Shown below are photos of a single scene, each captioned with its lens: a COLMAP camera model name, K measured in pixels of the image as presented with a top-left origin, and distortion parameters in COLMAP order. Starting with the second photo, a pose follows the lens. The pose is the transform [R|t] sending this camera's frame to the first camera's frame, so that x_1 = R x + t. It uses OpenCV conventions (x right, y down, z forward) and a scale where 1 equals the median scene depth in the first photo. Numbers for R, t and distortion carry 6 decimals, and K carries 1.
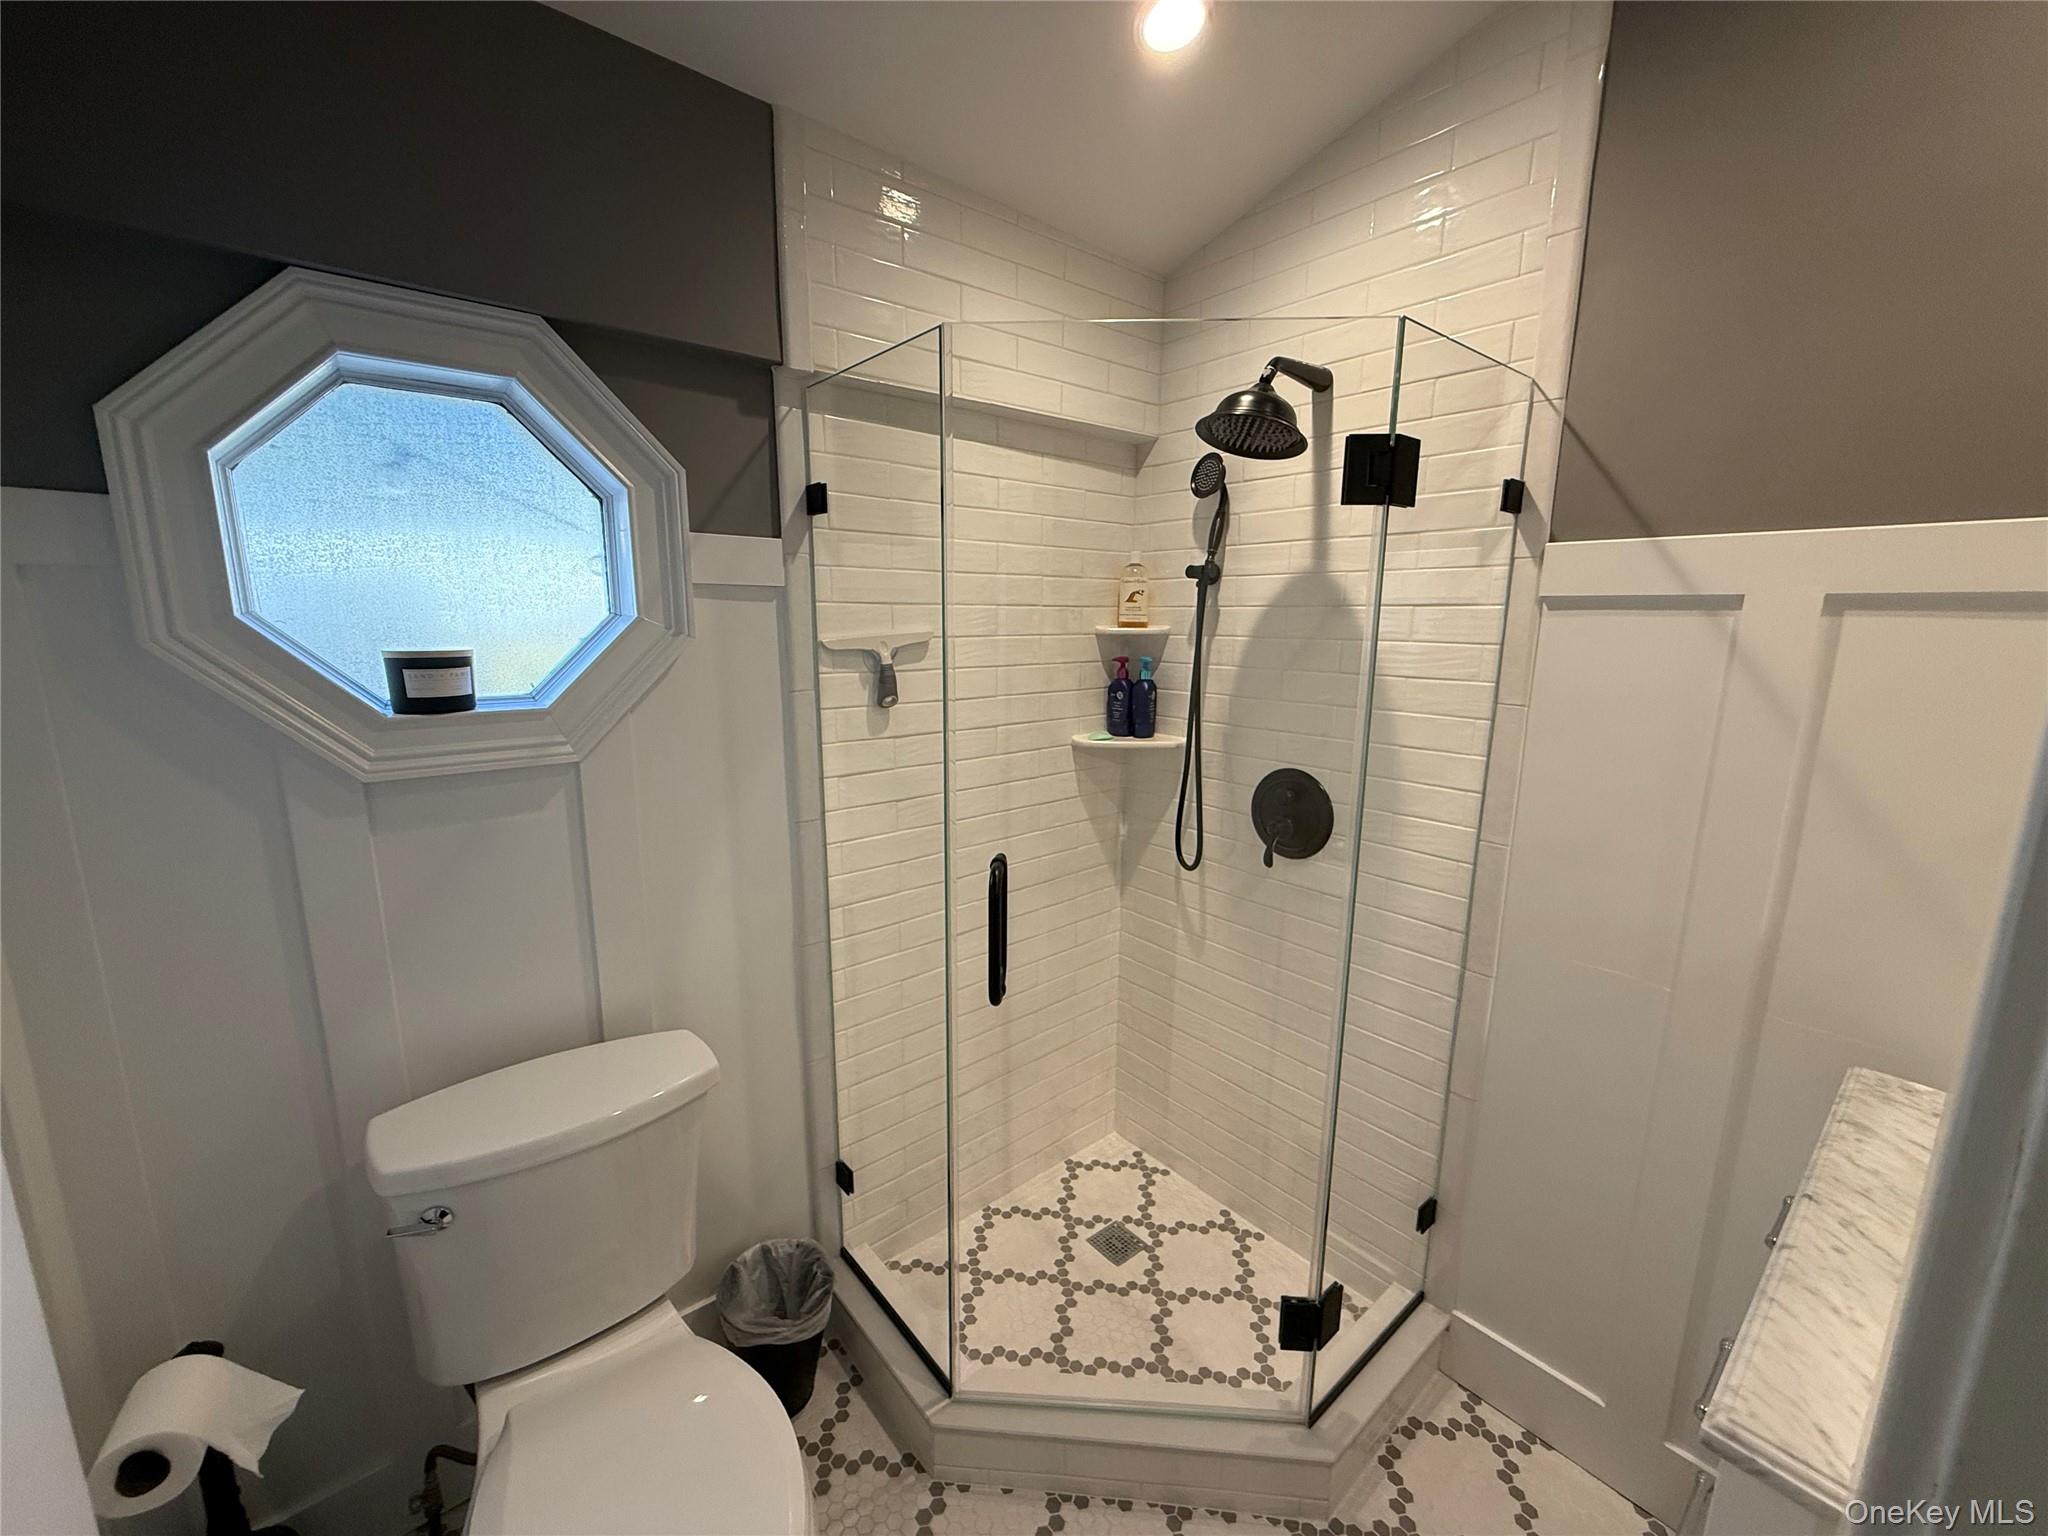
lens RADIAL K [[819.6, 0, 1018.2], [0, 819.6, 762.4], [0, 0, 1]] dist [0.000566, -0.000011]
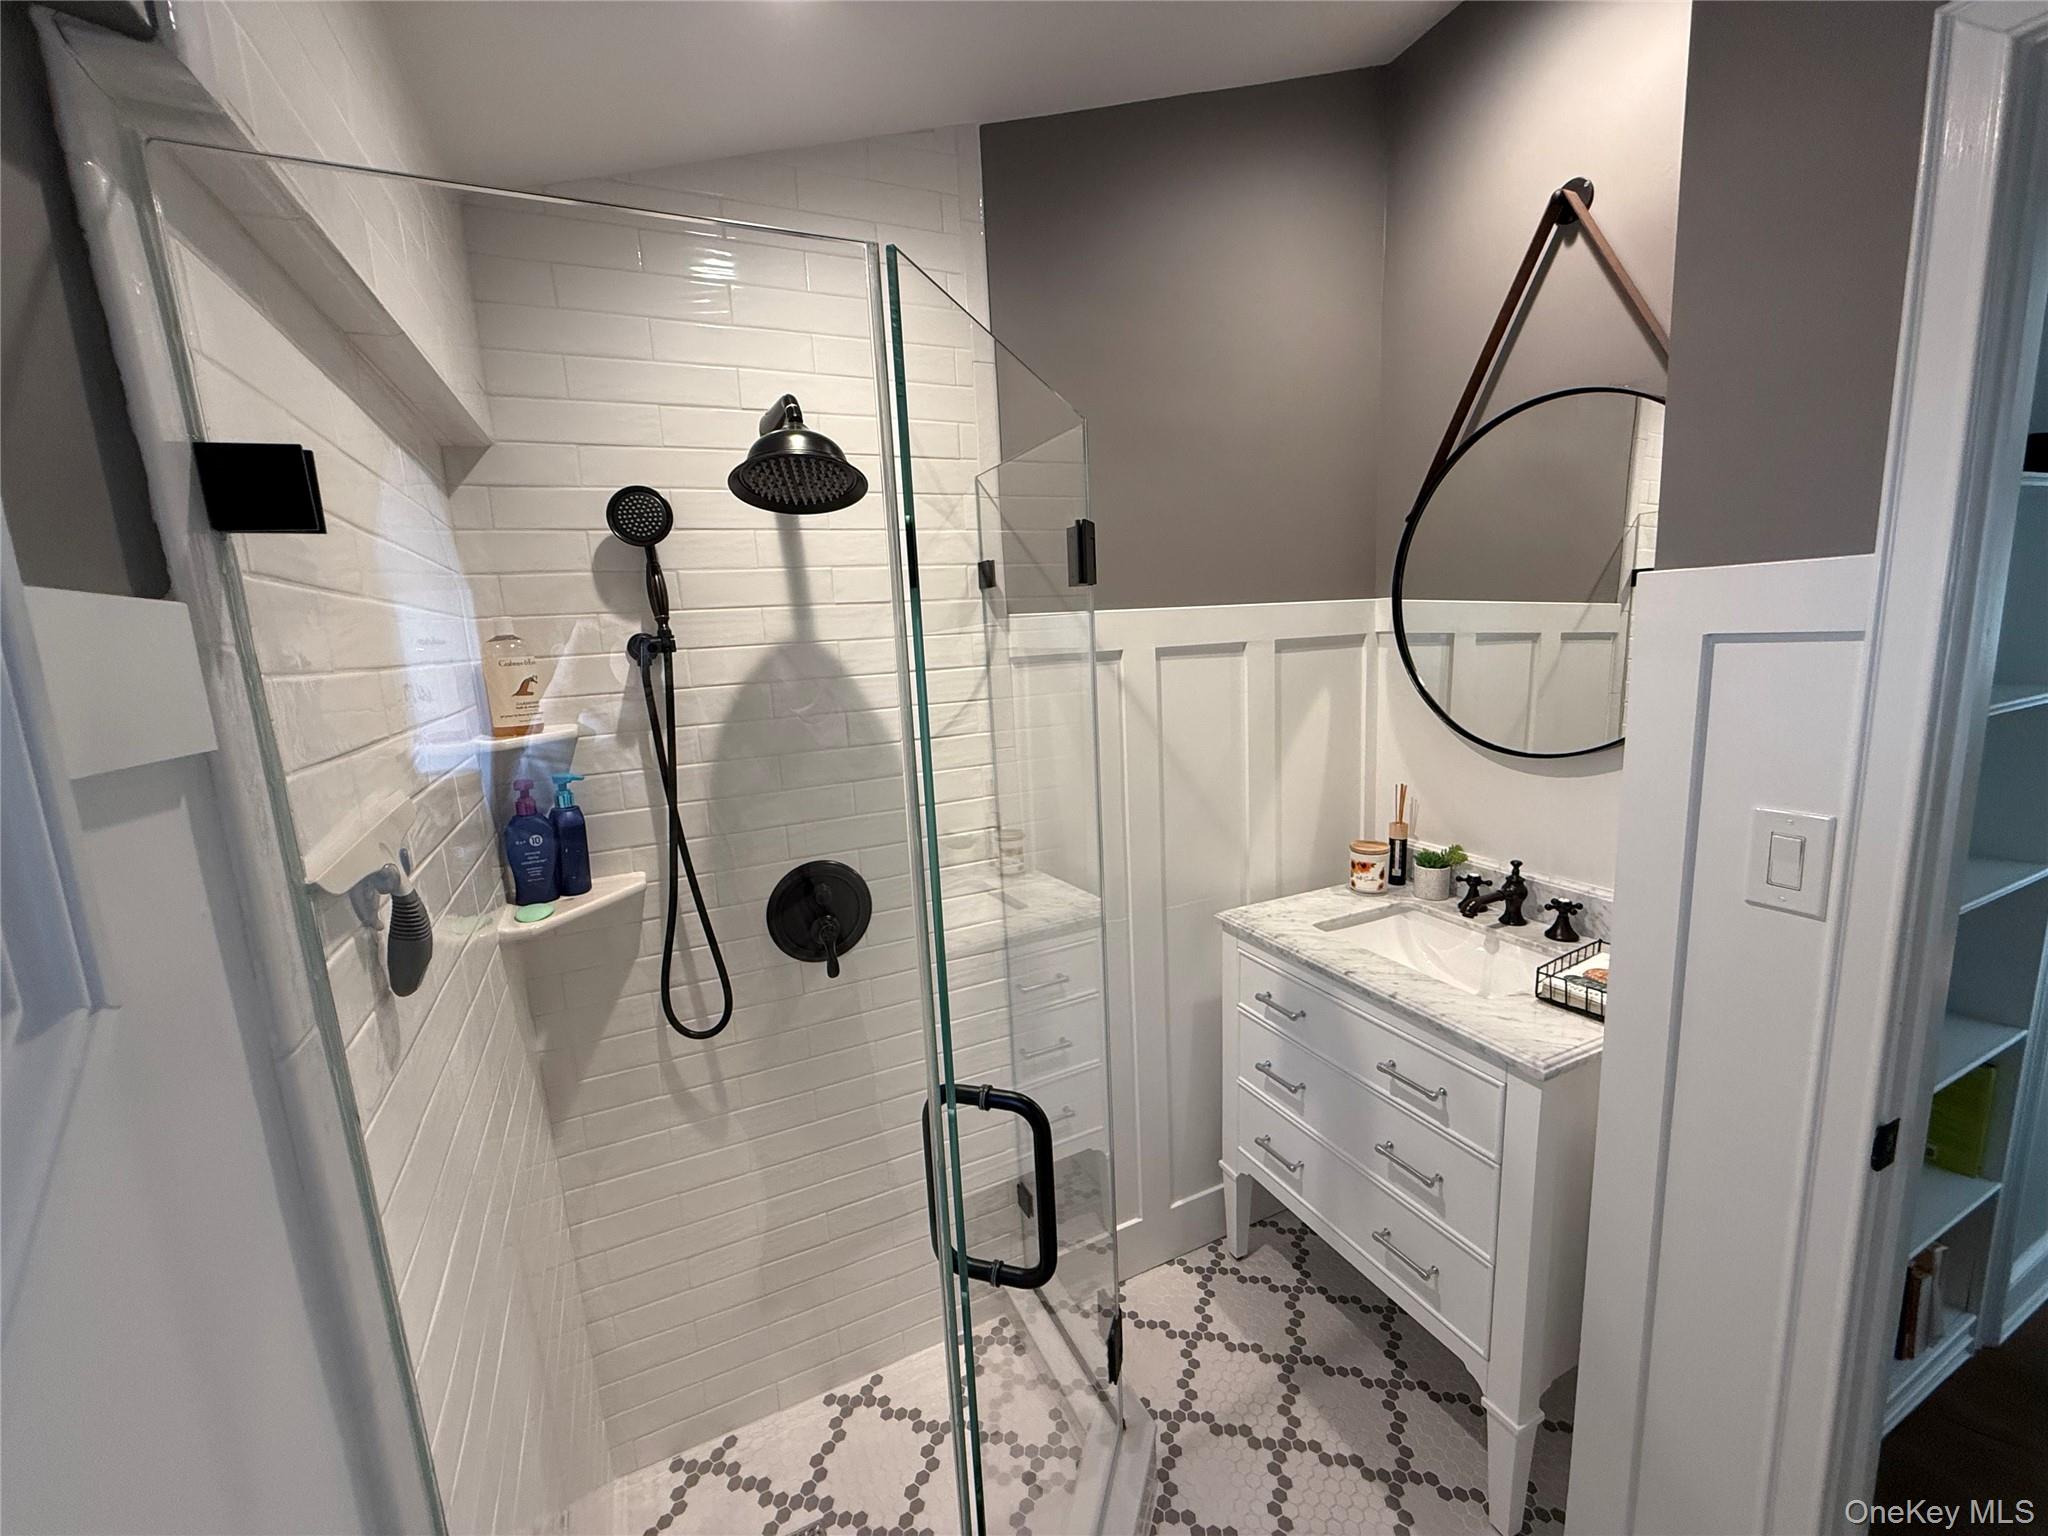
lens RADIAL K [[819.6, 0, 1018.2], [0, 819.6, 762.4], [0, 0, 1]] dist [0.000566, -0.000011]
pose [[0.255472, -0.175145, 0.950820, -0.391868], [0.226624, 0.966903, 0.117217, -0.136184], [-0.939881, 0.185533, 0.286709, 0.476841]]
